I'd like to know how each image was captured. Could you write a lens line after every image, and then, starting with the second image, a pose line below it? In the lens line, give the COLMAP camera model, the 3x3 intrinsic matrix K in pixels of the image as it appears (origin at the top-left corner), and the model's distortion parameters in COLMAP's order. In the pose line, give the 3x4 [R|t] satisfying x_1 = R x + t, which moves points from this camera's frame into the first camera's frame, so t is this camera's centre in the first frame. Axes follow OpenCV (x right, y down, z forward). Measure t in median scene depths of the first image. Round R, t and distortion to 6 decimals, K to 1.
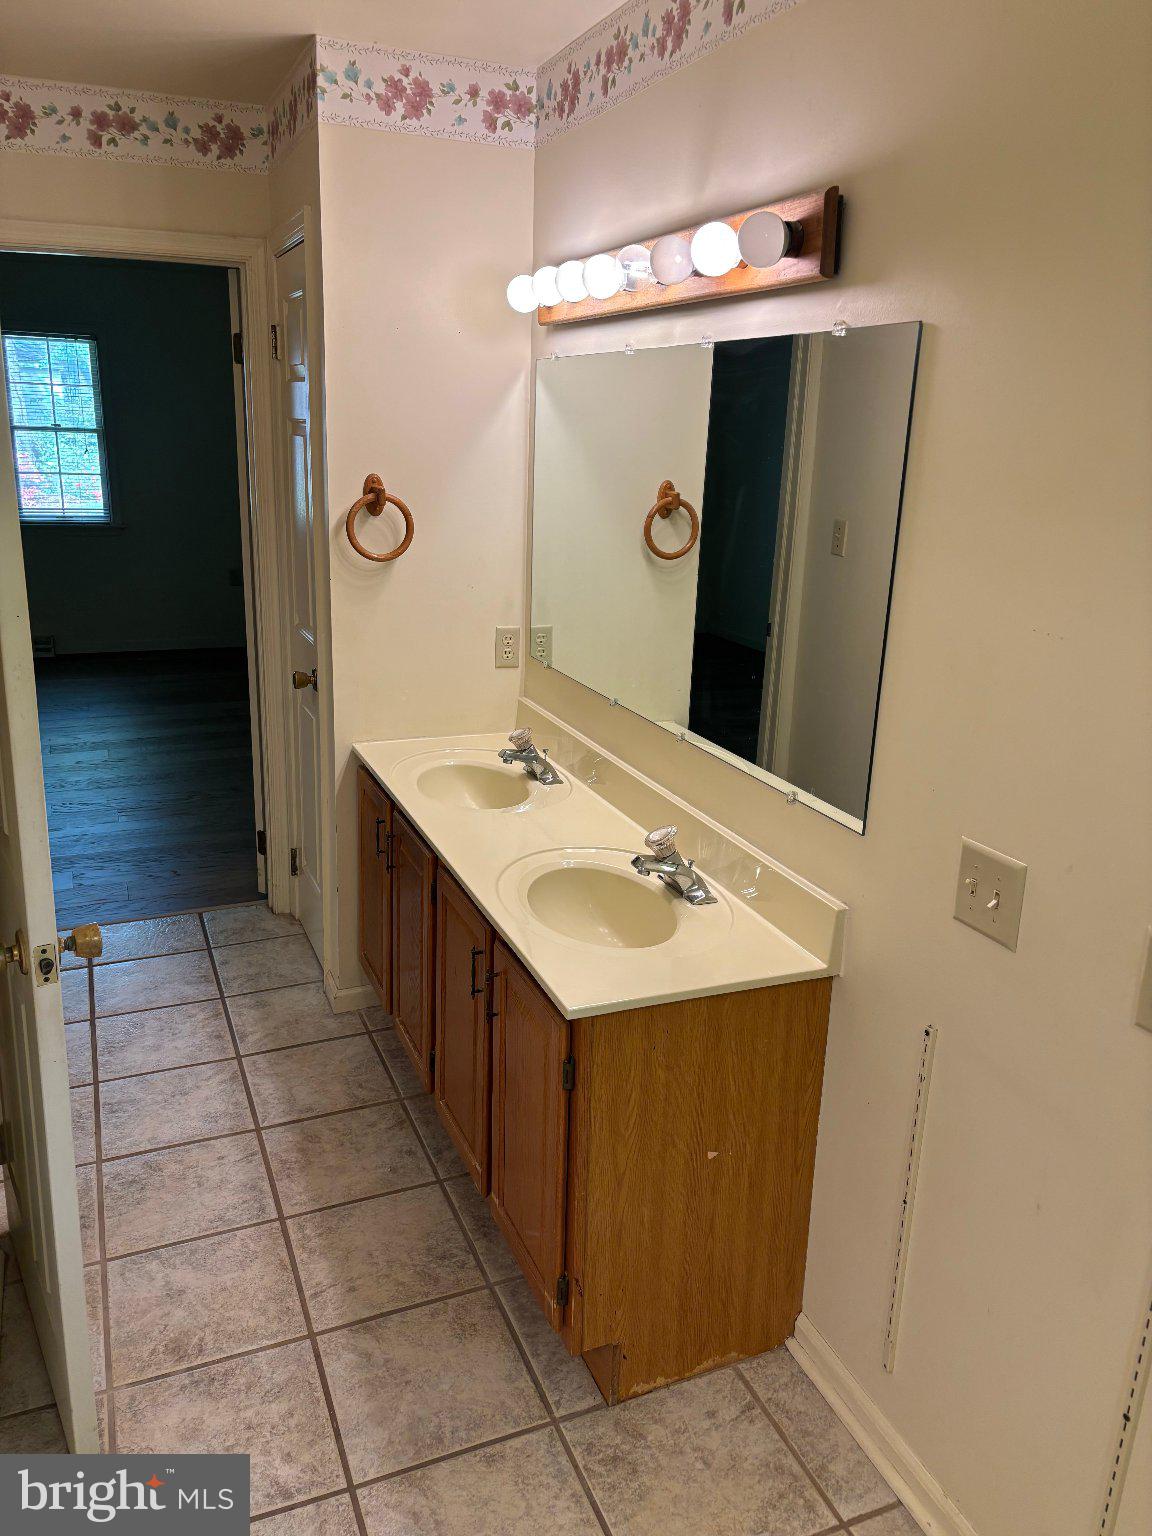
lens RADIAL K [[1150.6, 0, 575.0], [0, 1150.6, 772.7], [0, 0, 1]] dist [0.046838, -0.047184]
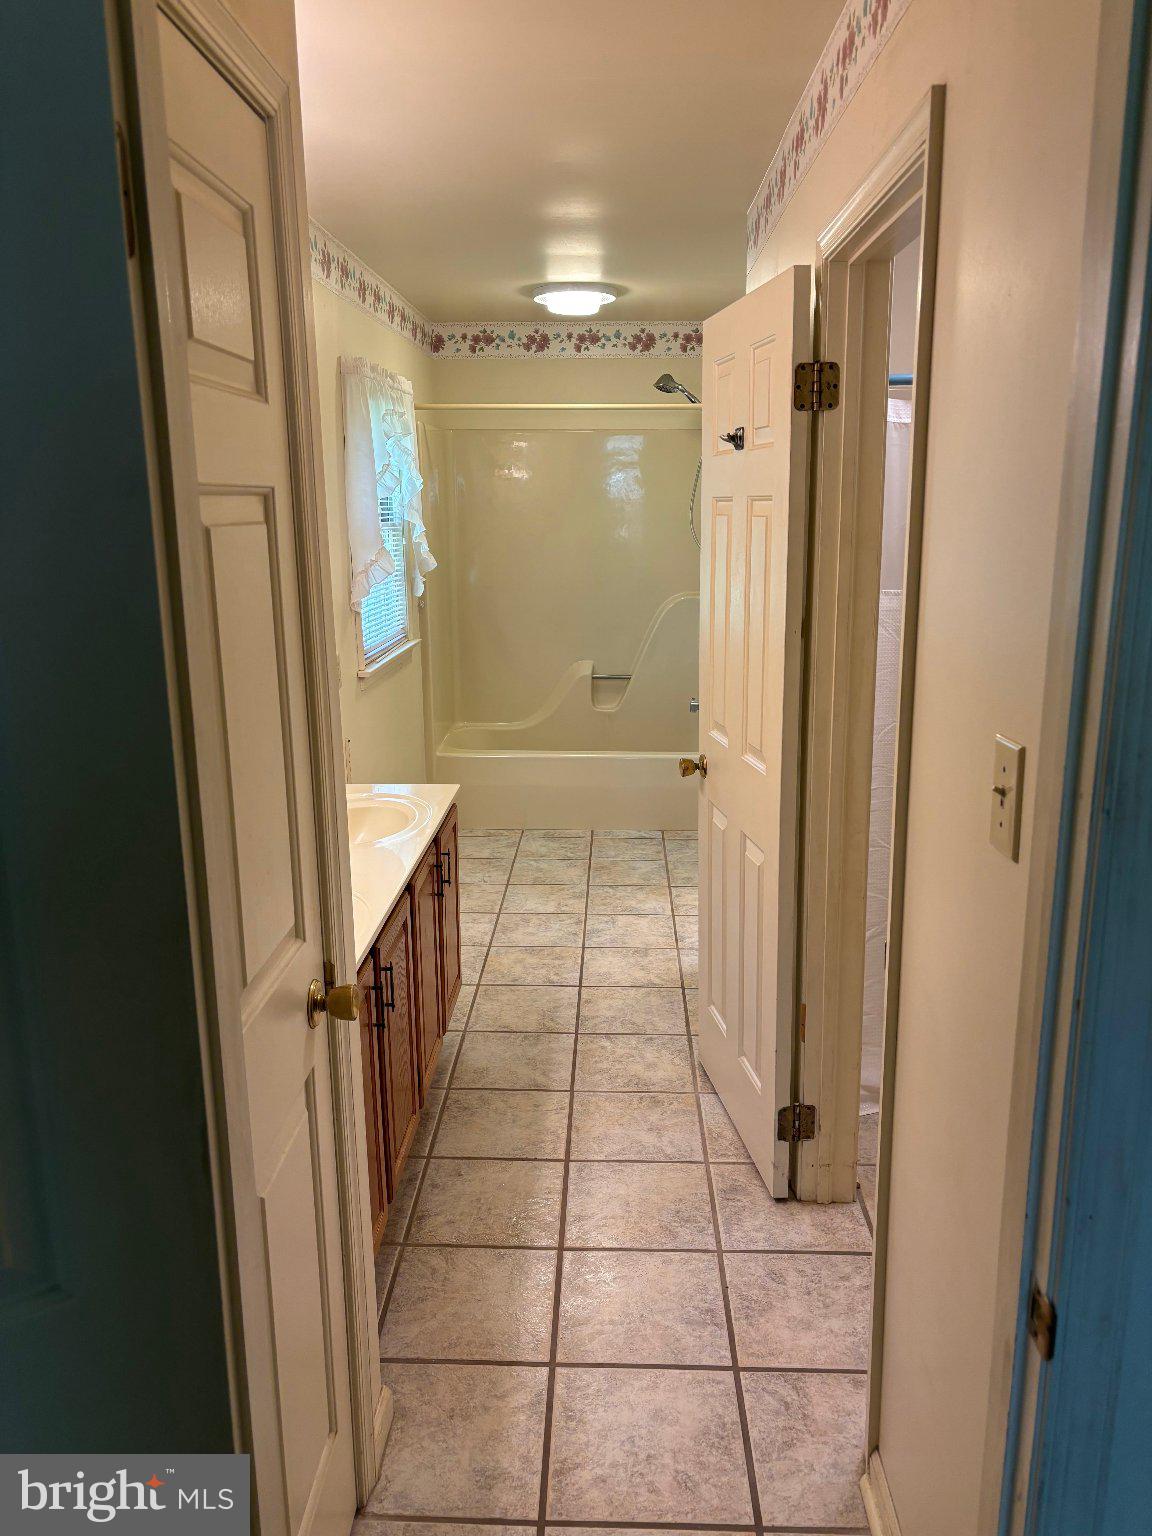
lens RADIAL K [[1150.6, 0, 578.2], [0, 1150.6, 768.0], [0, 0, 1]] dist [0.046838, -0.047184]
pose [[-0.908760, -0.124568, 0.398295, -0.712661], [0.089306, 0.874252, 0.477187, -0.547107], [-0.407652, 0.469219, -0.783360, 1.806850]]
